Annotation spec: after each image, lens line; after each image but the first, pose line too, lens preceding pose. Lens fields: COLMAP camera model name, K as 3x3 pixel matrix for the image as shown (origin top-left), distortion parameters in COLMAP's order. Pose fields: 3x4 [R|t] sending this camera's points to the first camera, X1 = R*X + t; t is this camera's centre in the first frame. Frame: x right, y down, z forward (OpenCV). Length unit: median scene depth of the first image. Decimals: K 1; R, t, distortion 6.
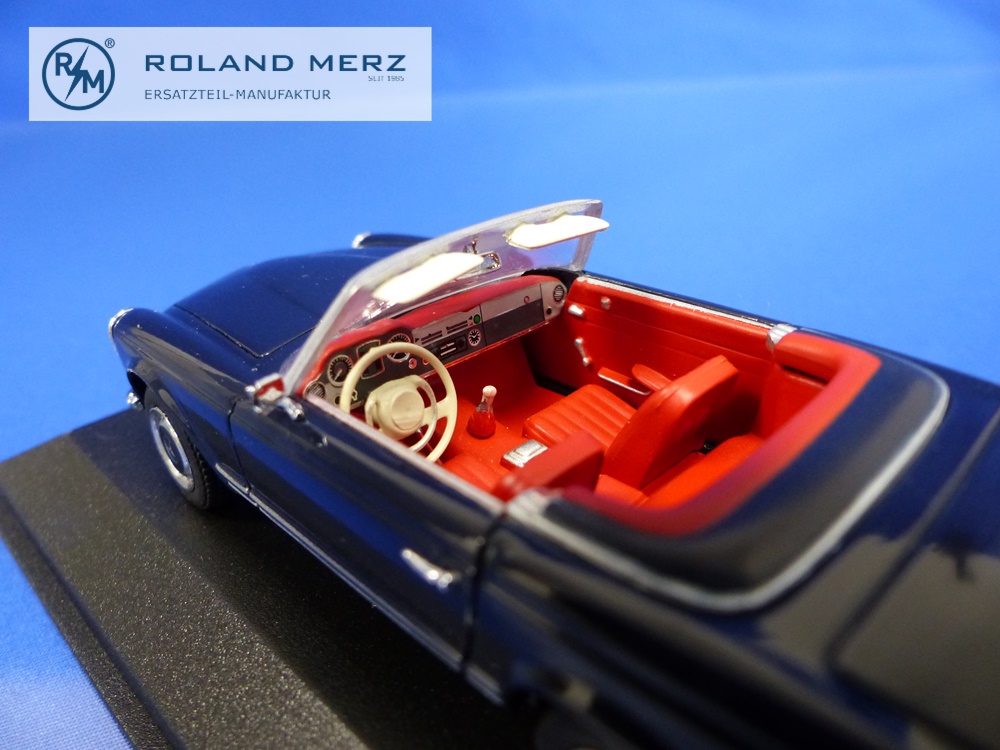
lens RADIAL K [[730.3, 0, 500.1], [0, 730.3, 374.0], [0, 0, 1]] dist [0.002255, 0.001259]
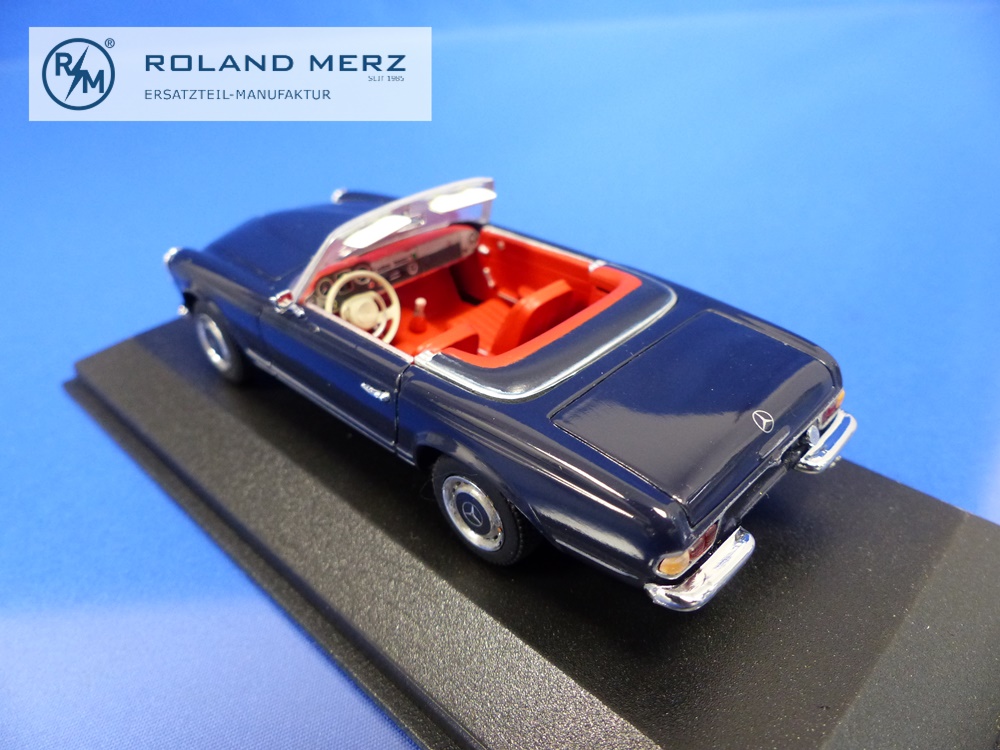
lens RADIAL K [[725.6, 0, 500.1], [0, 725.6, 370.5], [0, 0, 1]] dist [0.002961, -0.000731]
pose [[0.999876, -0.001576, 0.015693, 0.136900], [0.000159, 0.995950, 0.089912, 0.029794], [-0.015771, -0.089898, 0.995826, -0.599000]]
